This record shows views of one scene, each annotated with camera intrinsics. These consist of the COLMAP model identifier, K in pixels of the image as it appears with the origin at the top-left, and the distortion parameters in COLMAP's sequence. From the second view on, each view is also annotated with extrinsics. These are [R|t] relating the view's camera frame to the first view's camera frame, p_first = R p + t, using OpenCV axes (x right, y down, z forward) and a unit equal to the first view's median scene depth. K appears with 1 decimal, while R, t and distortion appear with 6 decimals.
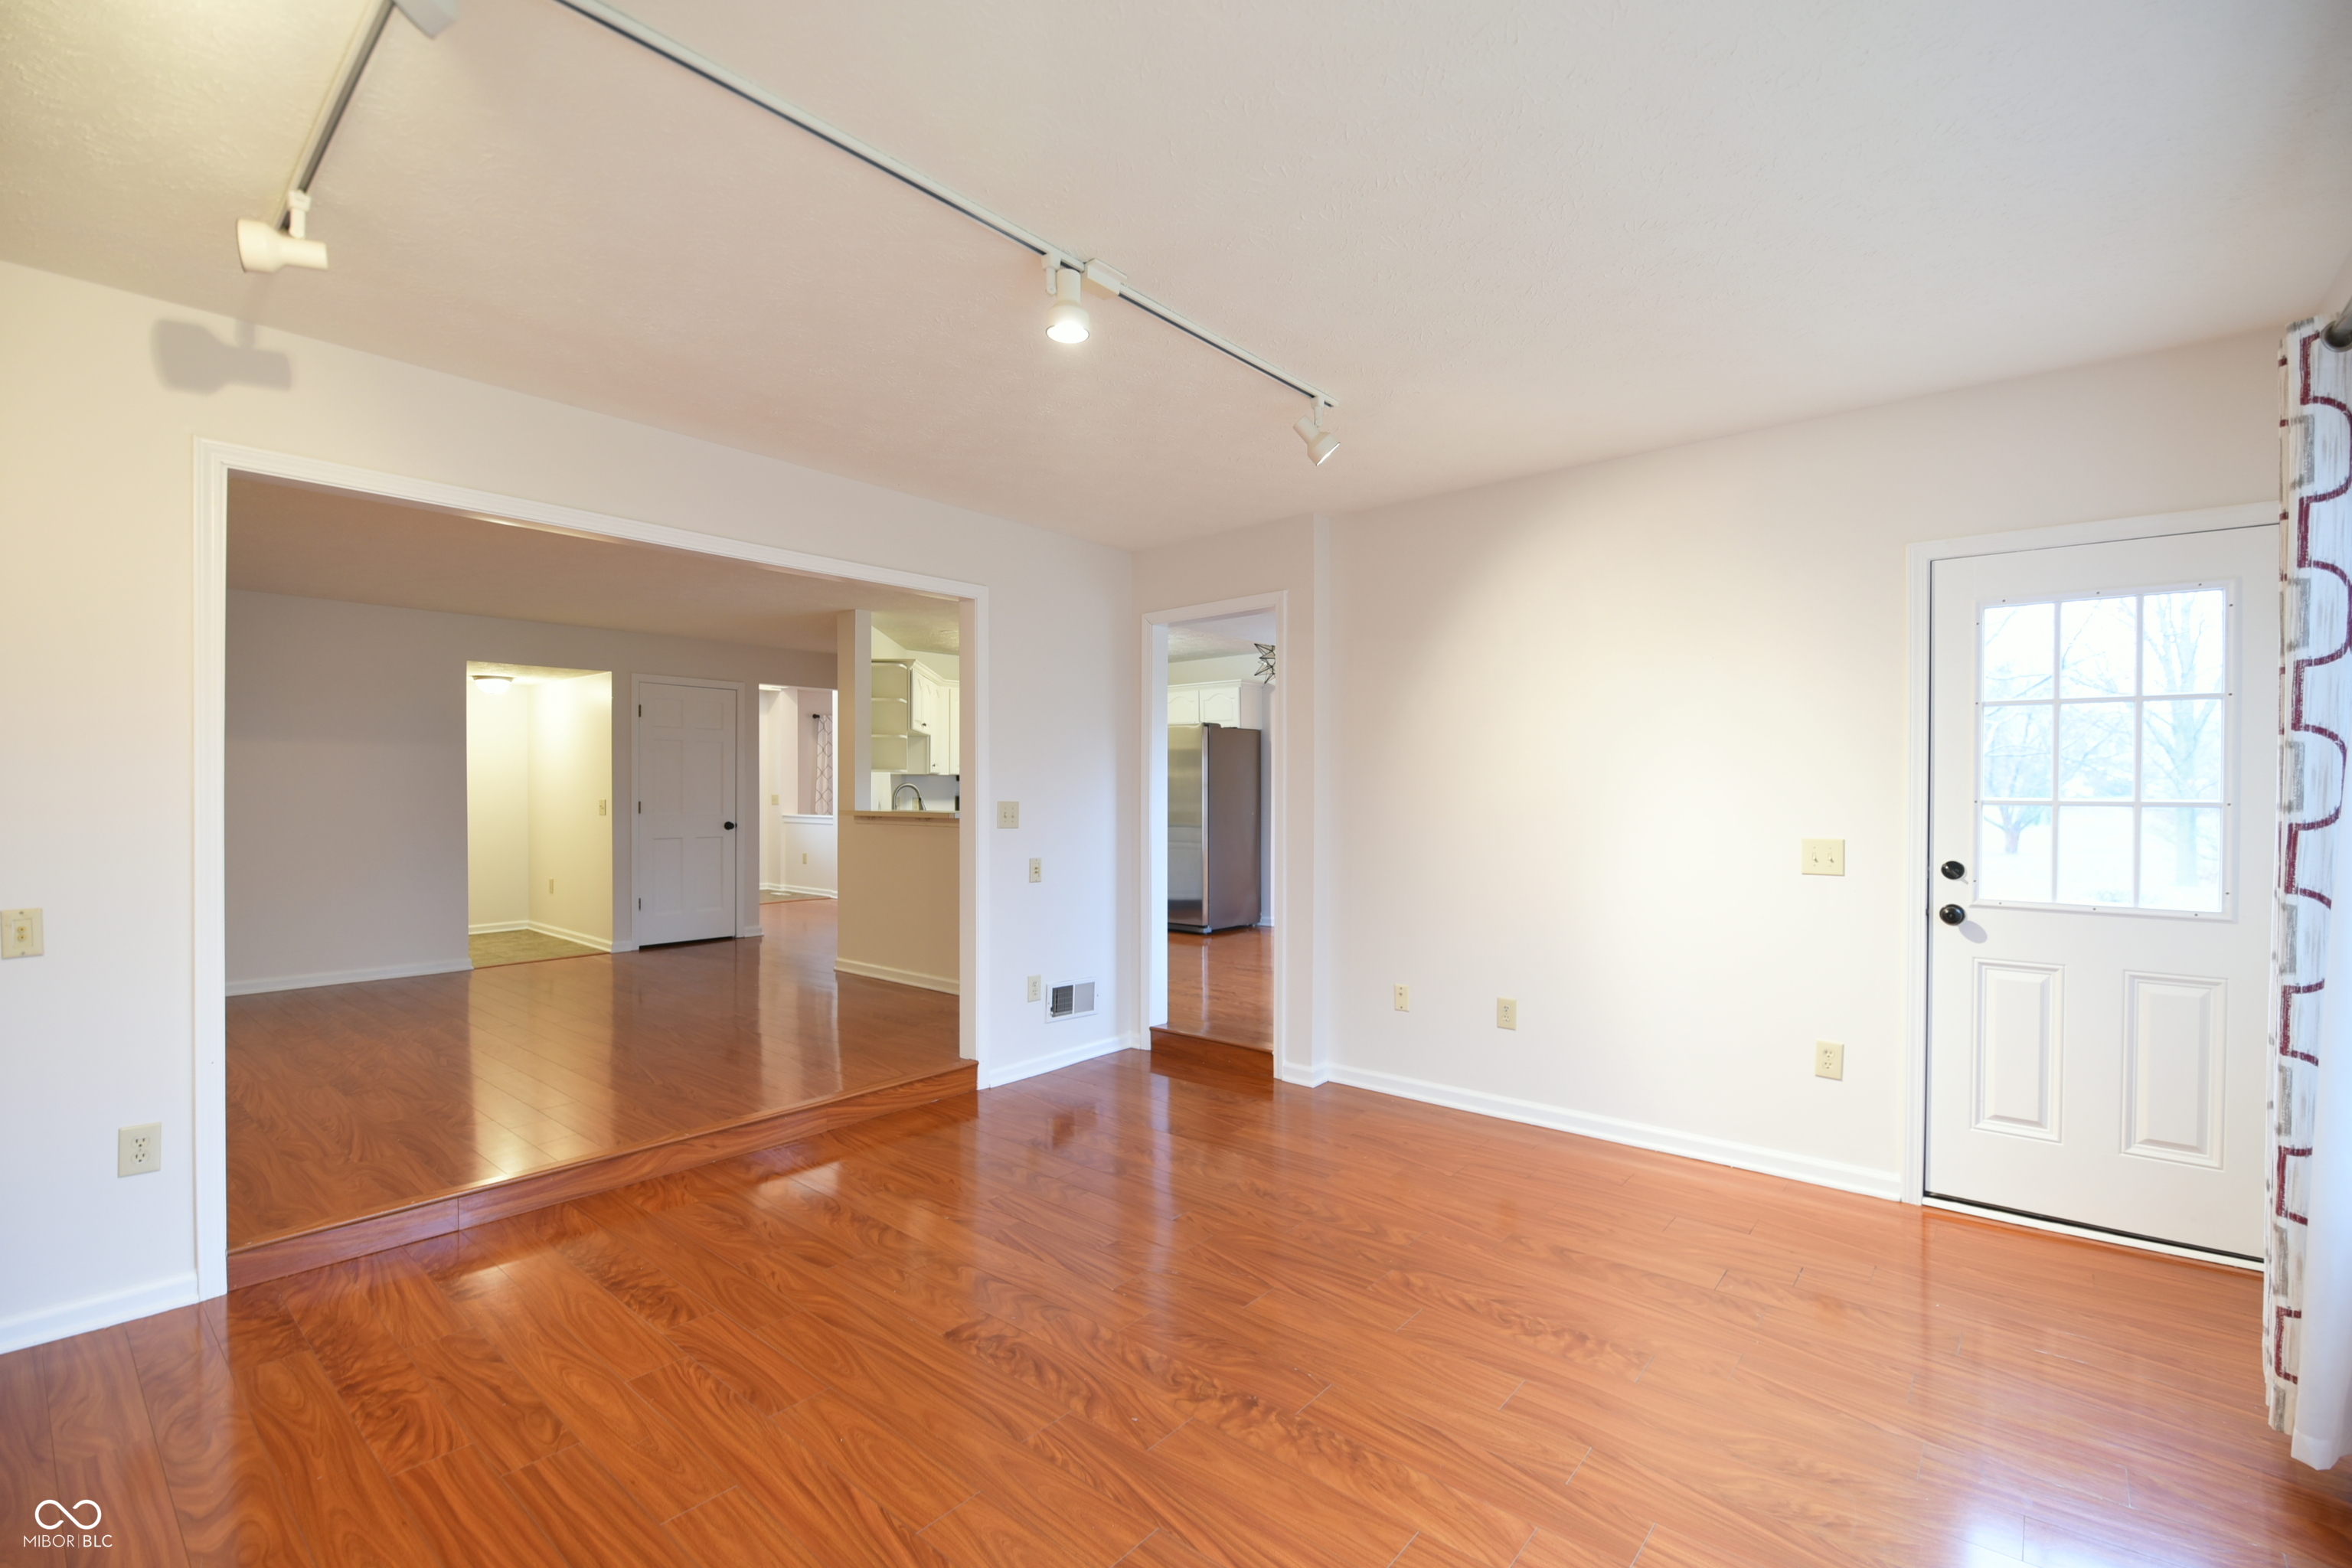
lens RADIAL K [[1021.0, 0, 1187.8], [0, 1021.0, 802.8], [0, 0, 1]] dist [-0.004185, -0.007735]
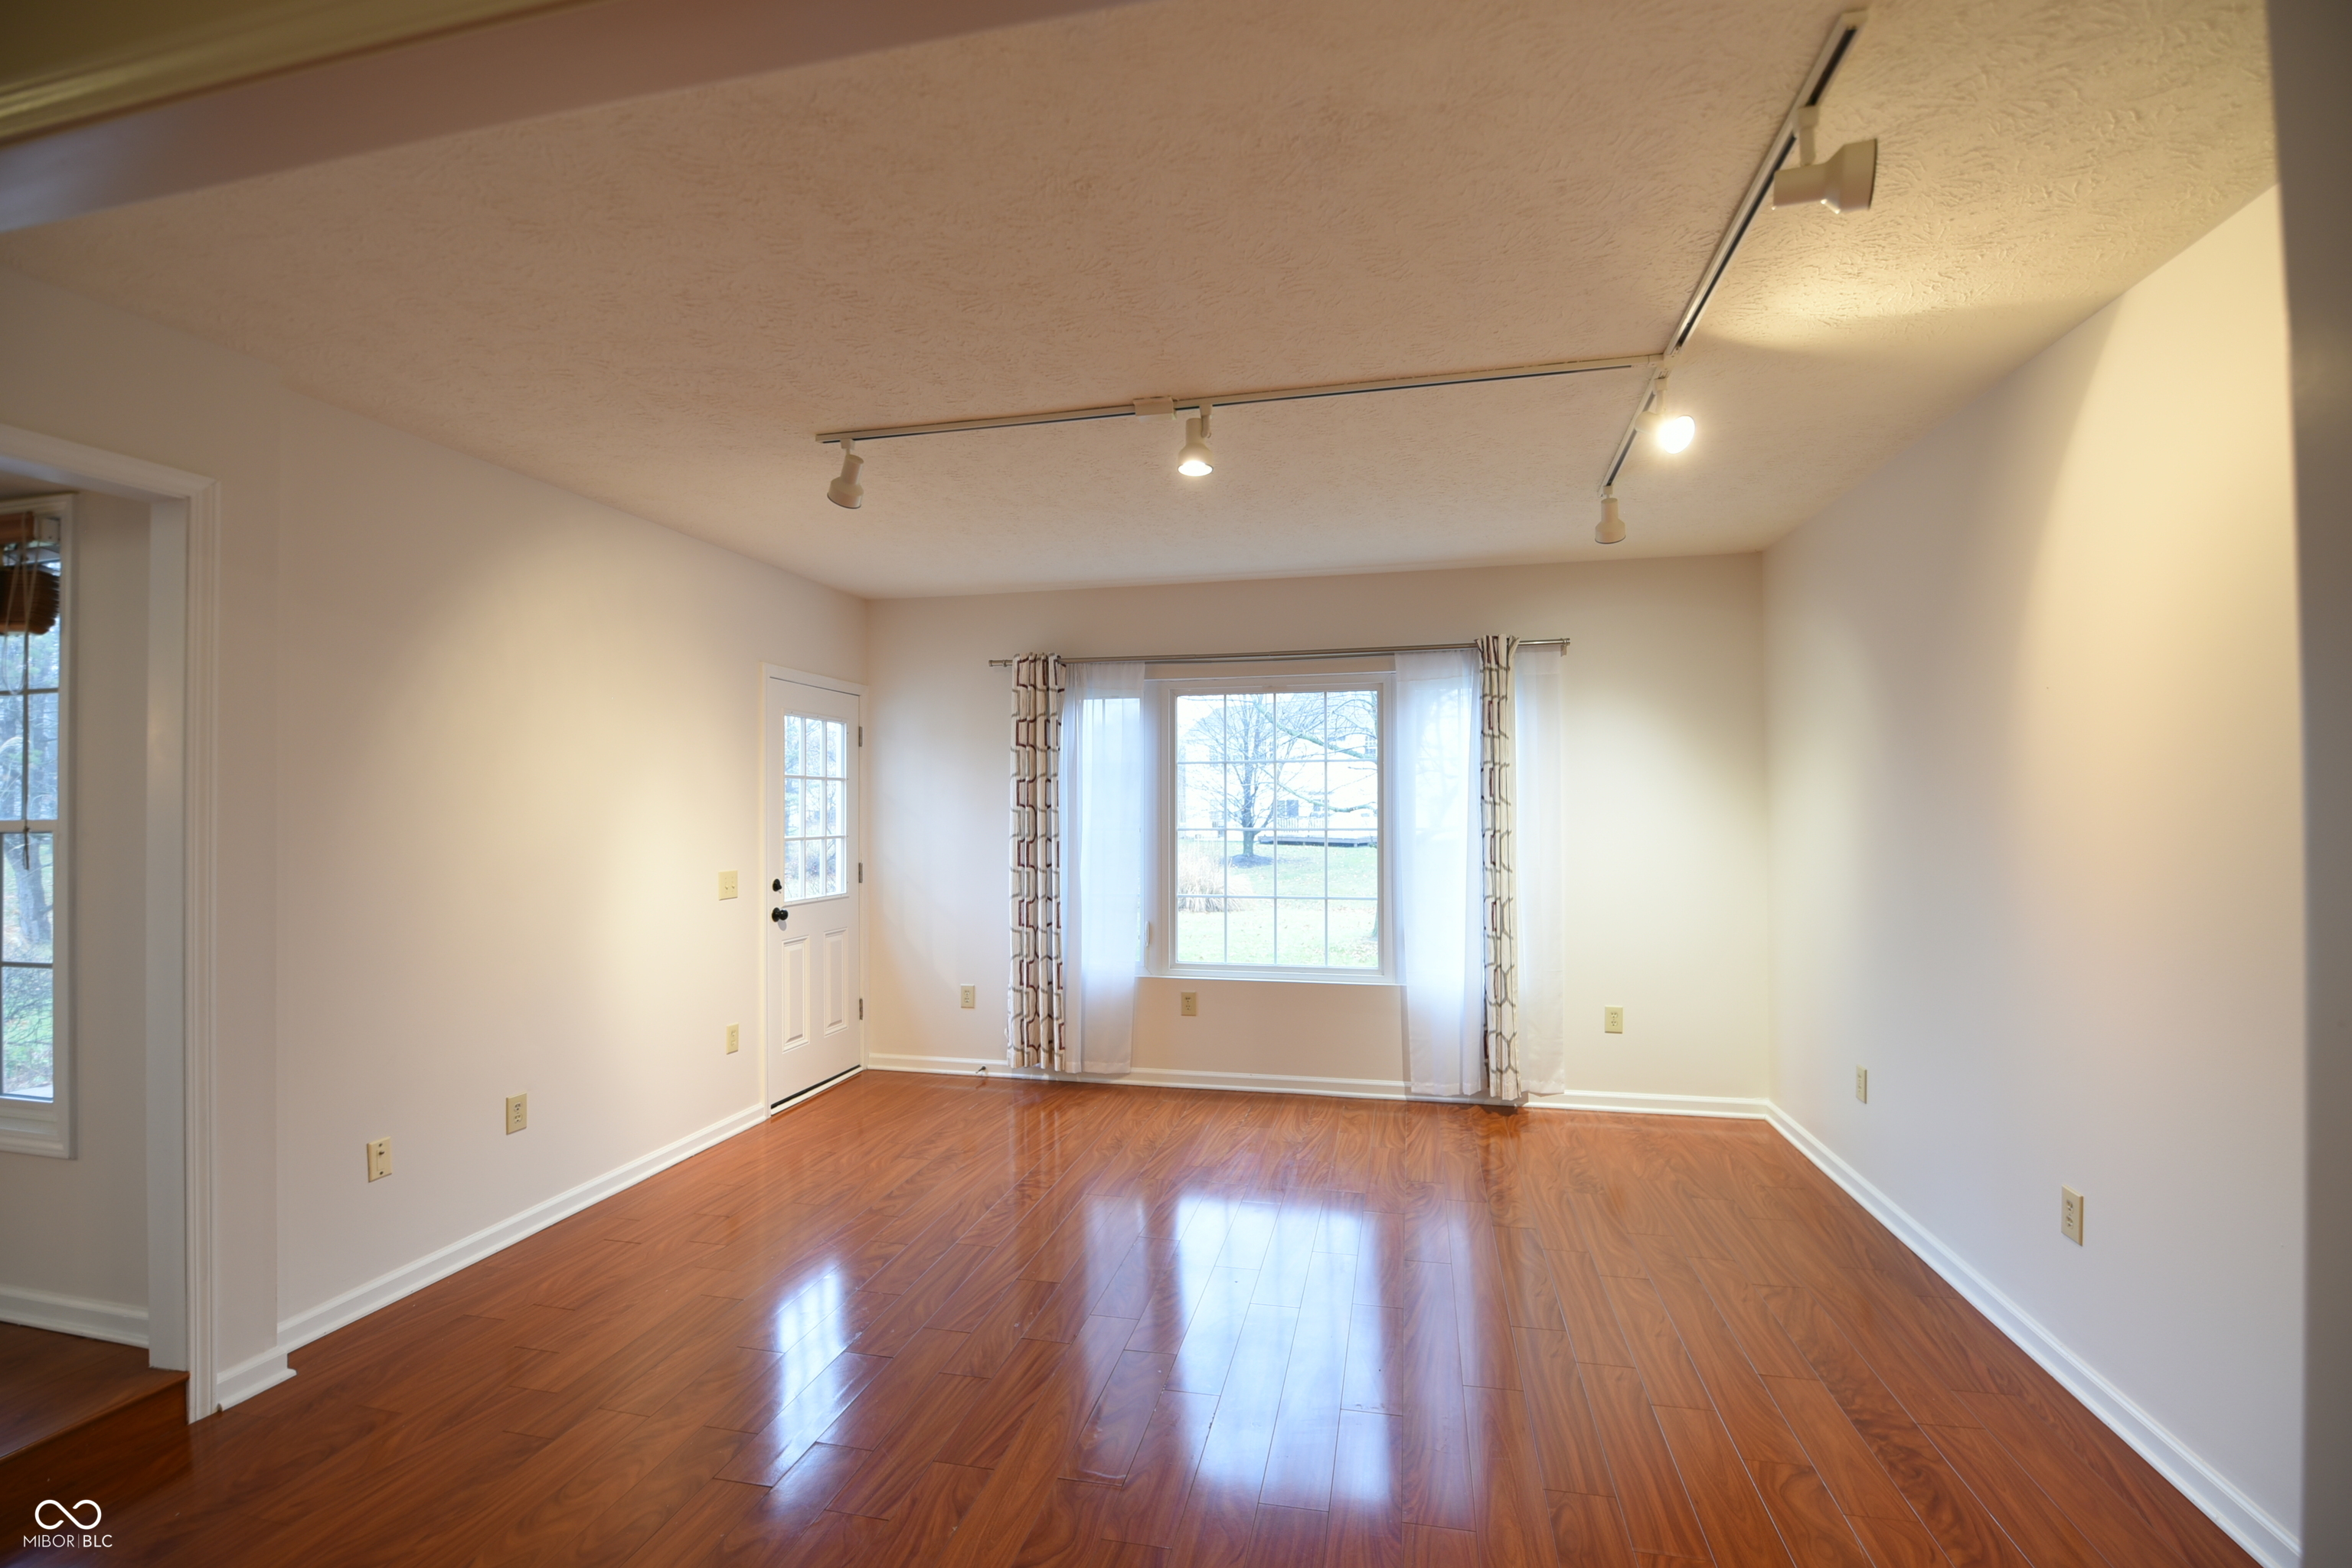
lens RADIAL K [[1021.0, 0, 1198.3], [0, 1021.0, 786.8], [0, 0, 1]] dist [-0.004185, -0.007735]
pose [[-0.467406, 0.018272, 0.883854, -1.032798], [0.017123, 0.999786, -0.011613, -0.060722], [-0.883877, 0.009706, -0.467619, 1.345975]]
